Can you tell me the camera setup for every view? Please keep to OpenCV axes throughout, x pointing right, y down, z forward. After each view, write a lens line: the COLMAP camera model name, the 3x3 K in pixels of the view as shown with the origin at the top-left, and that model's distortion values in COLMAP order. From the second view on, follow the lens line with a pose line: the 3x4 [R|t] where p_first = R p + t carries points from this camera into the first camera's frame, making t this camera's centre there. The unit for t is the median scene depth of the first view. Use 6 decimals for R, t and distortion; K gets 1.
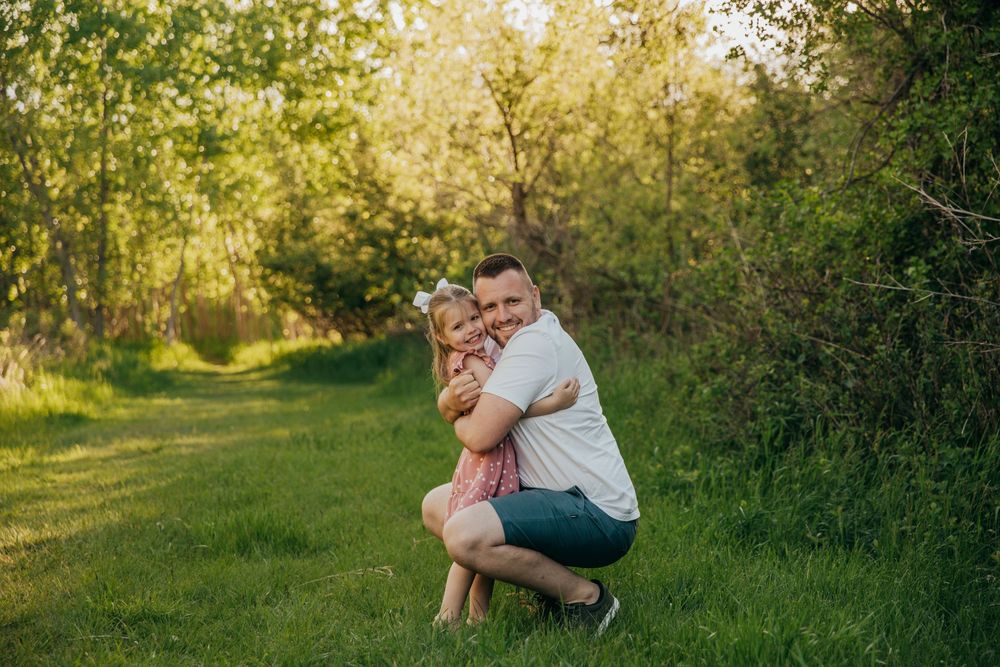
lens RADIAL K [[2006.3, 0, 503.2], [0, 2006.3, 329.3], [0, 0, 1]] dist [0.474273, 0.000000]
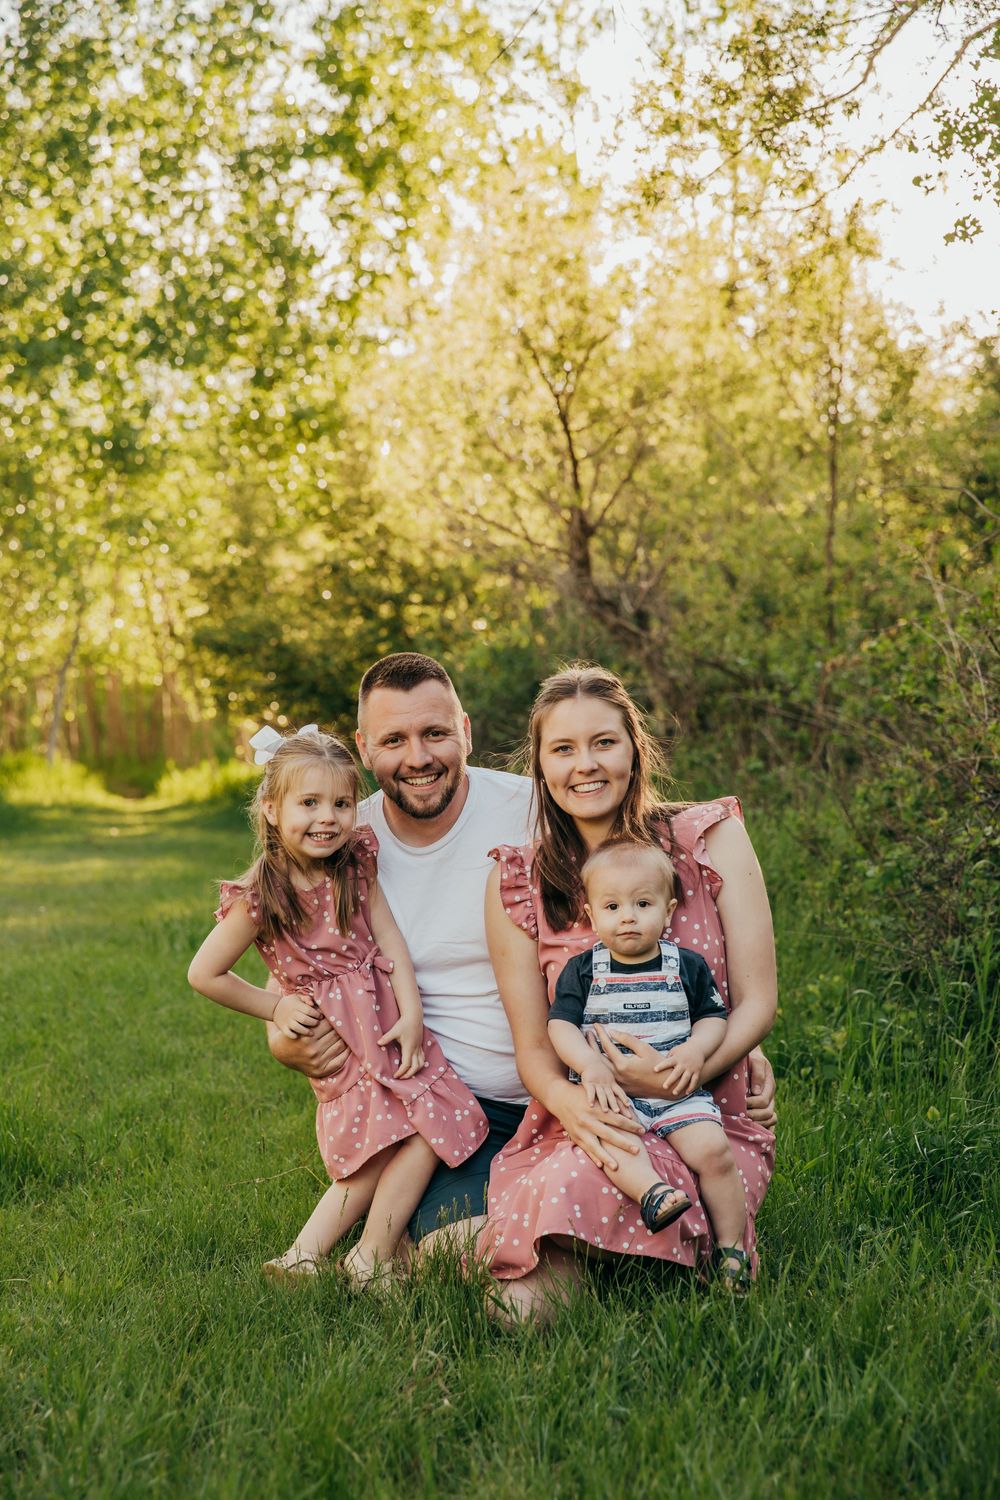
lens RADIAL K [[3009.4, 0, 493.1], [0, 3009.4, 755.0], [0, 0, 1]] dist [0.474273, 0.000000]
pose [[0.999164, 0.025131, -0.032236, 0.013859], [-0.025125, 0.999684, 0.000585, 0.000762], [0.032241, 0.000225, 0.999480, 0.105099]]
